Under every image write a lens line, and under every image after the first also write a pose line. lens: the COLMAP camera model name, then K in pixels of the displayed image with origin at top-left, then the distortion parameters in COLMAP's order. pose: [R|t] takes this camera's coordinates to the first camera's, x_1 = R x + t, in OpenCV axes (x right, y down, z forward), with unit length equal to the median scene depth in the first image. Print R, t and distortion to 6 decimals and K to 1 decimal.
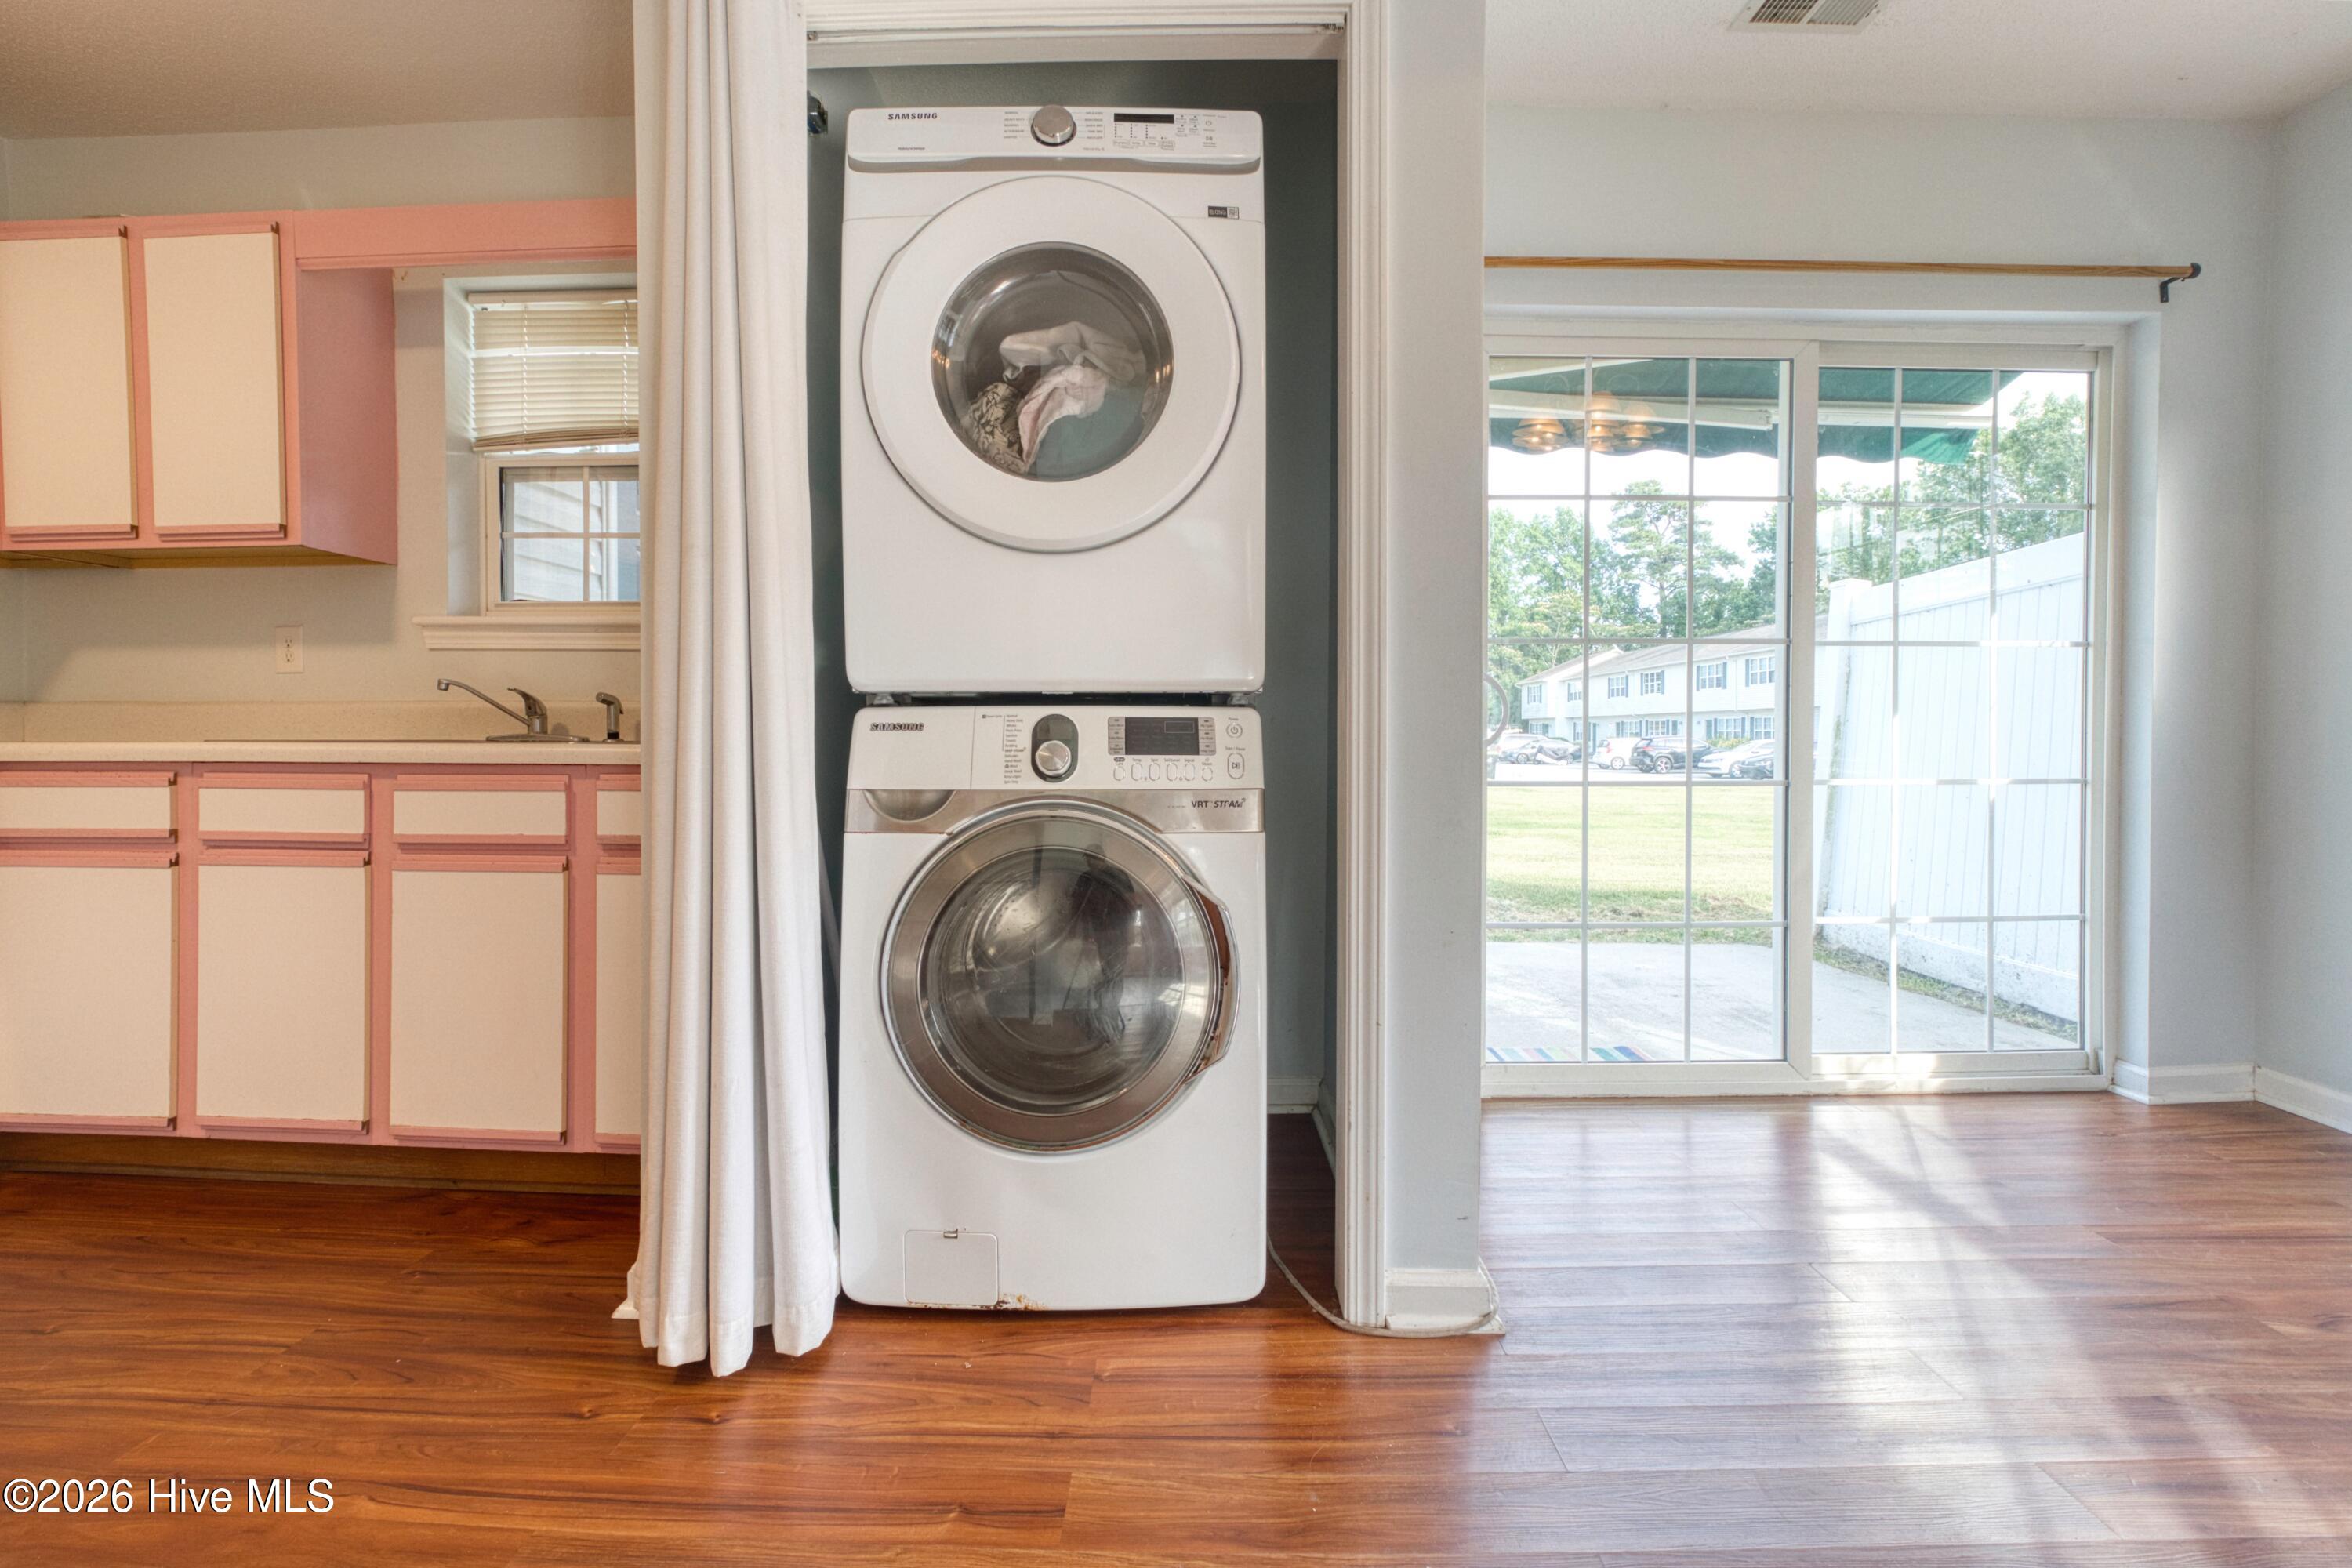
lens RADIAL K [[1049.0, 0, 1176.2], [0, 1049.0, 761.2], [0, 0, 1]] dist [-0.041749, 0.000150]
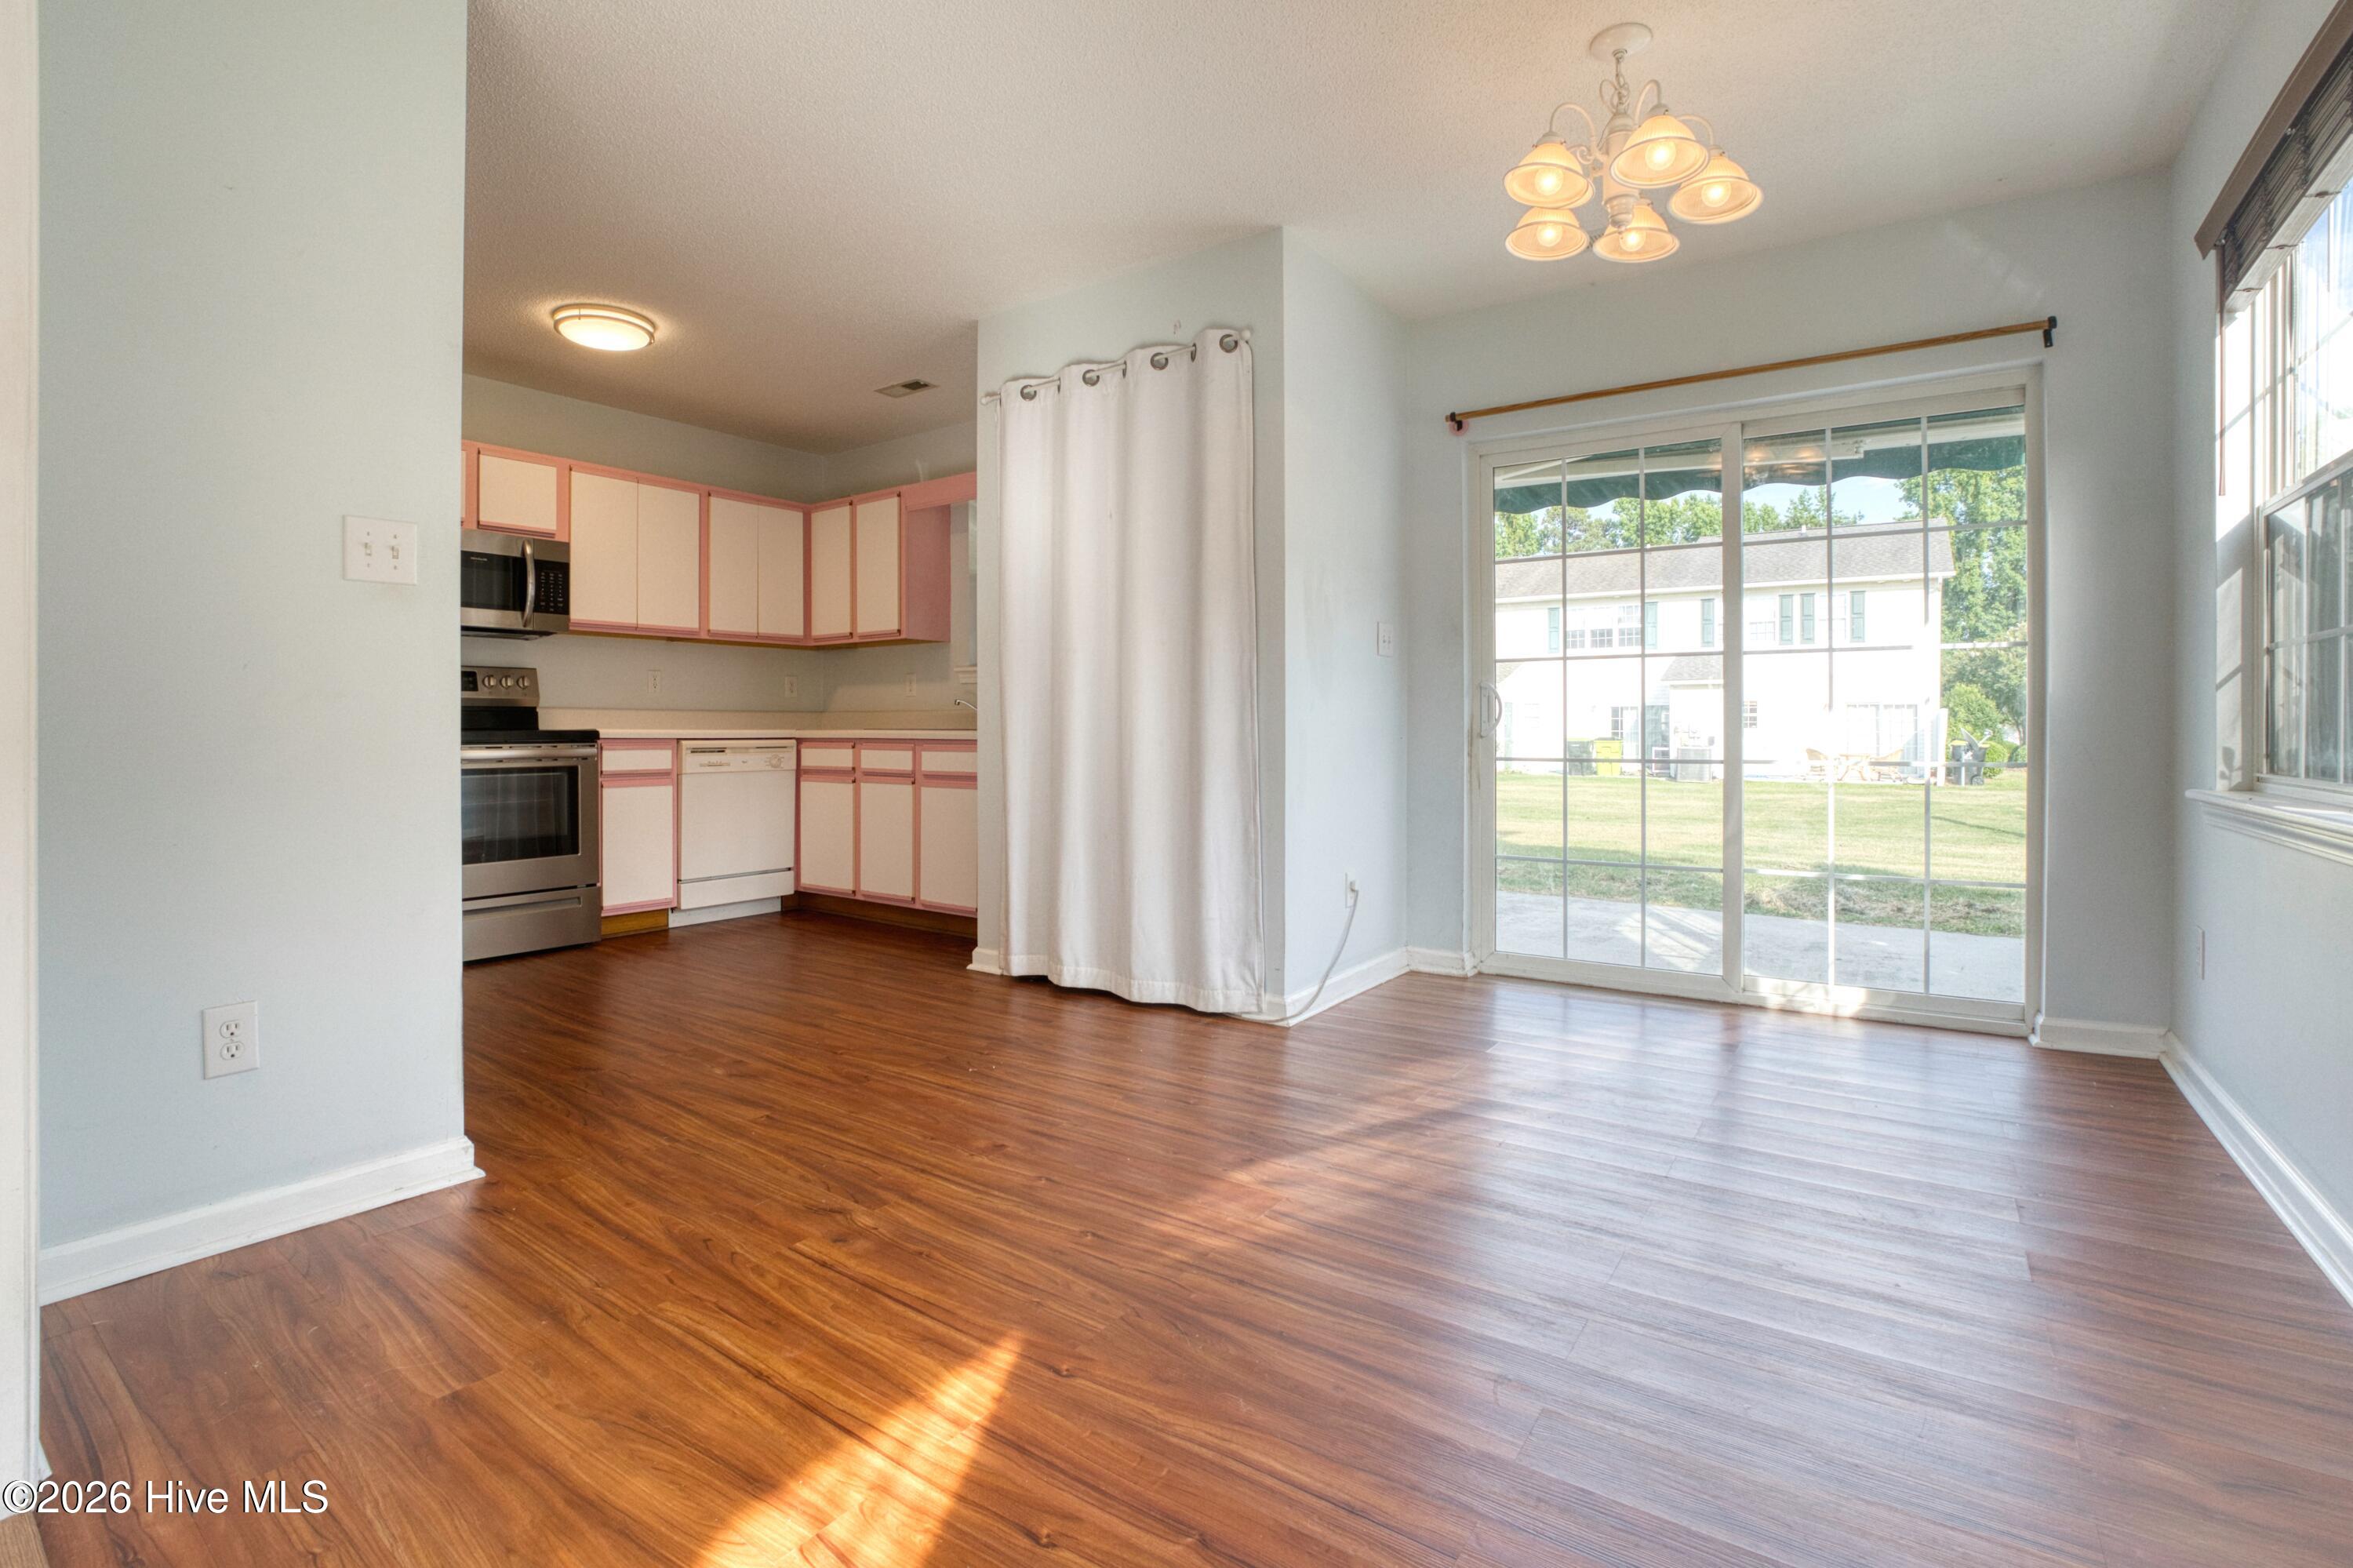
lens RADIAL K [[1087.7, 0, 1176.6], [0, 1087.7, 728.1], [0, 0, 1]] dist [-0.047901, 0.000007]
pose [[0.831158, -0.001657, -0.556034, 0.693037], [-0.011727, 0.999721, -0.020509, 0.012990], [0.555913, 0.023567, 0.830906, -0.459096]]
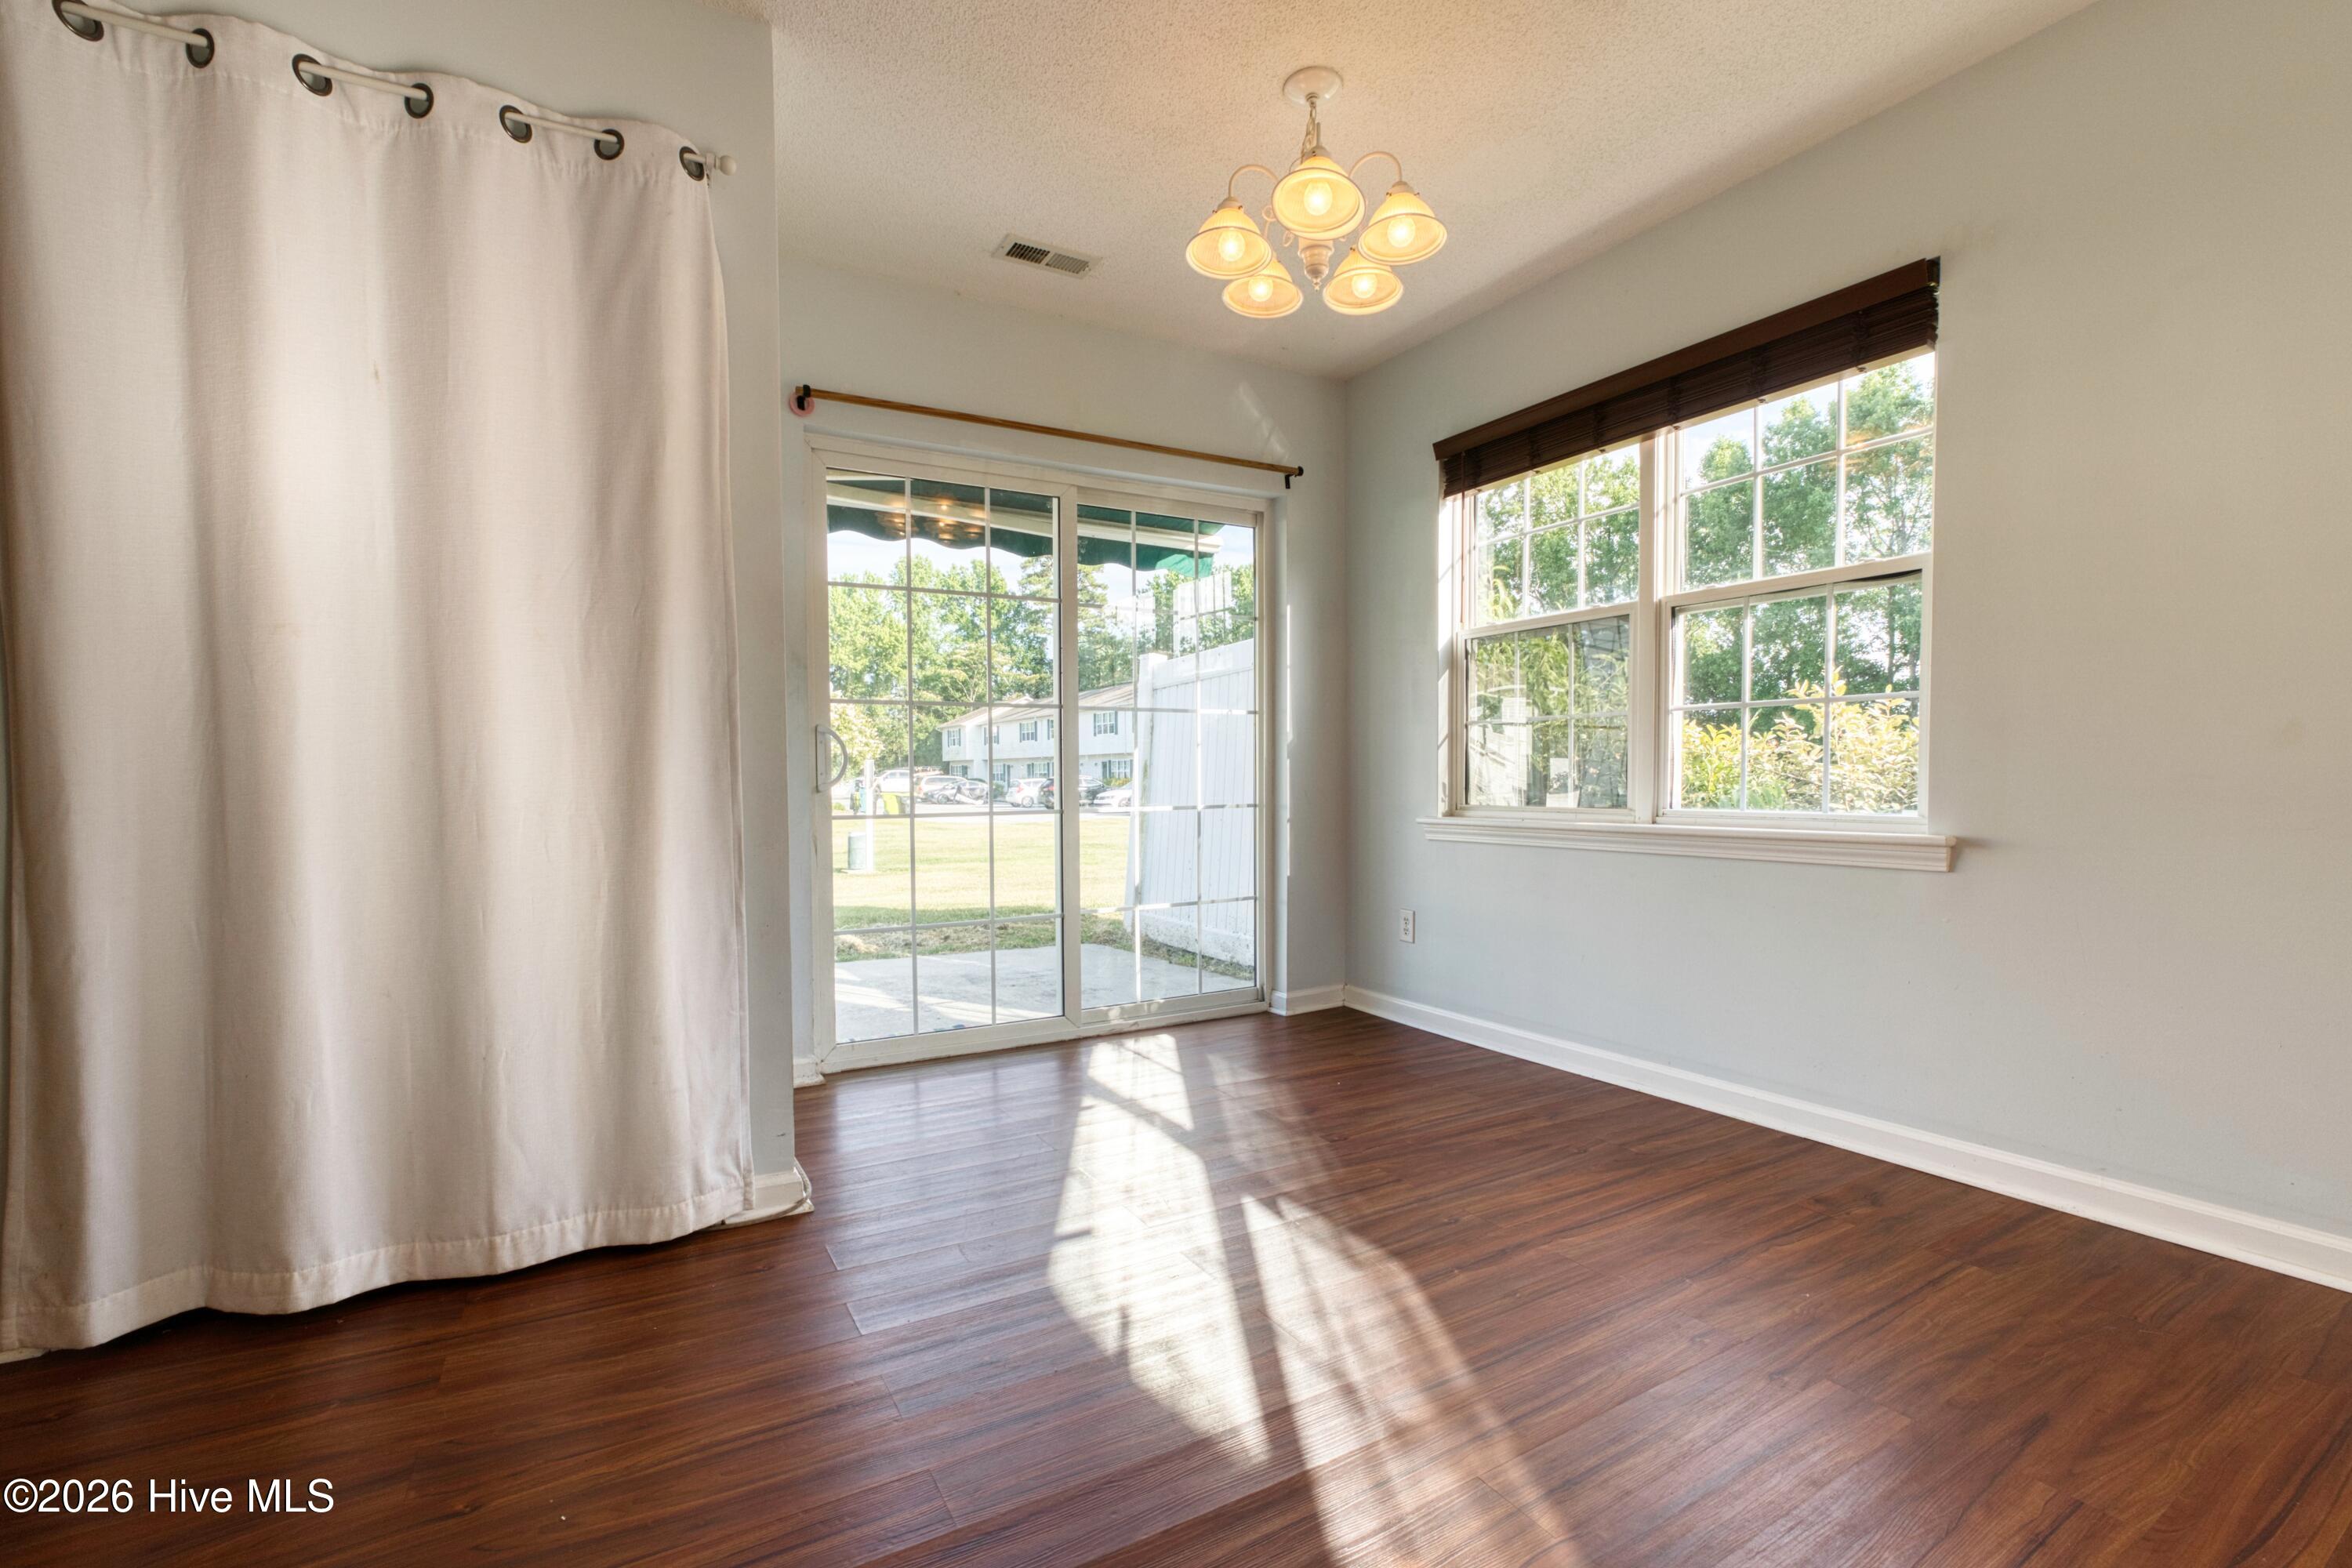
lens RADIAL K [[1037.1, 0, 1170.4], [0, 1037.1, 811.5], [0, 0, 1]] dist [-0.012582, -0.000310]
pose [[0.861878, -0.023850, 0.506554, 0.021821], [0.019688, 0.999714, 0.013571, 0.005088], [-0.506733, -0.001723, 0.862101, -0.231253]]
